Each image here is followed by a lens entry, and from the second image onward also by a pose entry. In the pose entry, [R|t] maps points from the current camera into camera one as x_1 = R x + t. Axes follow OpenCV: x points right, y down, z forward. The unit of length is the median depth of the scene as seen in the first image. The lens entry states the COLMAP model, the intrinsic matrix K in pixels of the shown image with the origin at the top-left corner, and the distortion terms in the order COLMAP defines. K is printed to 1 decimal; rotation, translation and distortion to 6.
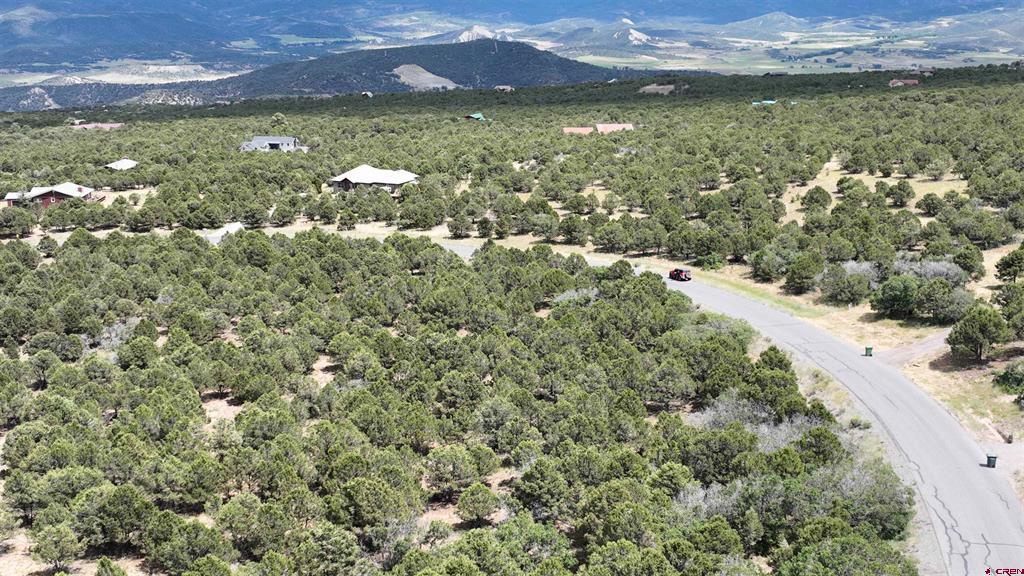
lens RADIAL K [[1092.6, 0, 512.0], [0, 1092.6, 288.0], [0, 0, 1]] dist [0.012152, -0.018581]
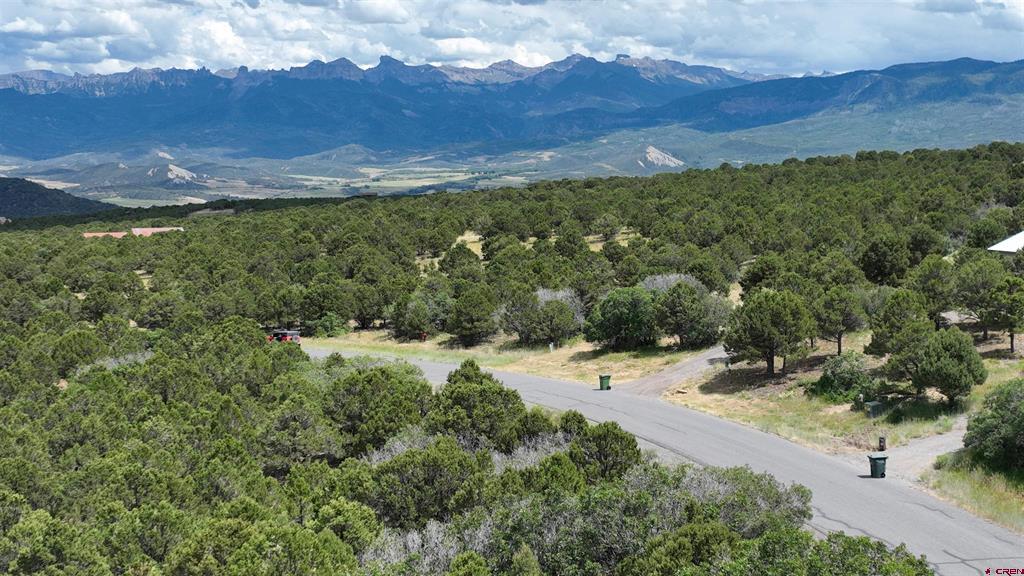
lens RADIAL K [[1398.1, 0, 512.0], [0, 1398.1, 288.0], [0, 0, 1]] dist [0.018154, -0.000778]
pose [[0.941252, -0.033036, 0.336085, 0.003783], [0.082249, 0.987661, -0.133267, 0.046657], [-0.327536, 0.153080, 0.932355, 0.114334]]
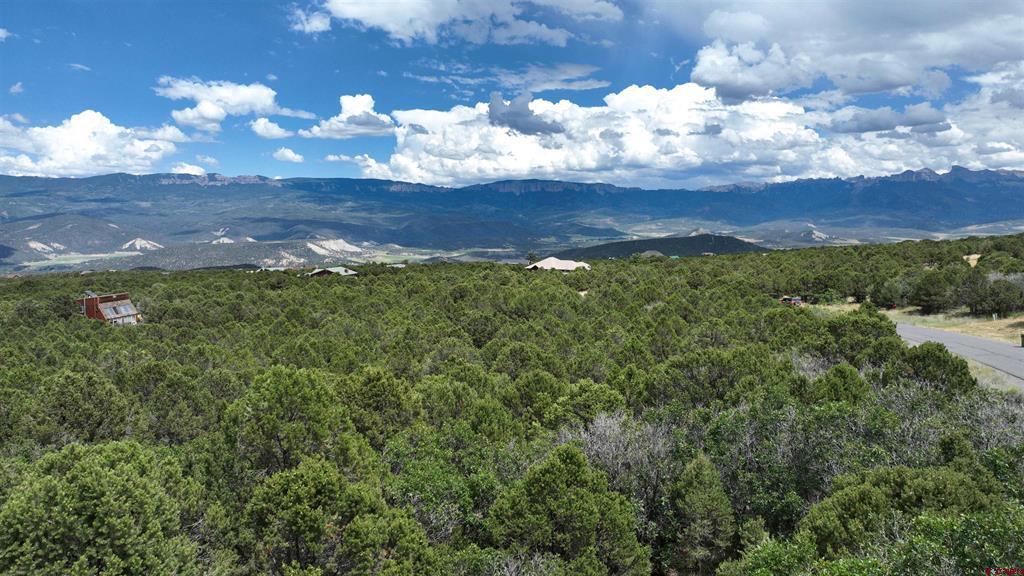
lens RADIAL K [[727.5, 0, 512.0], [0, 727.5, 288.0], [0, 0, 1]] dist [-0.003752, 0.006746]
pose [[0.958413, 0.024770, -0.284308, 0.061704], [-0.069235, 0.986646, -0.147434, 0.050735], [0.276859, 0.160987, 0.947329, 0.200843]]
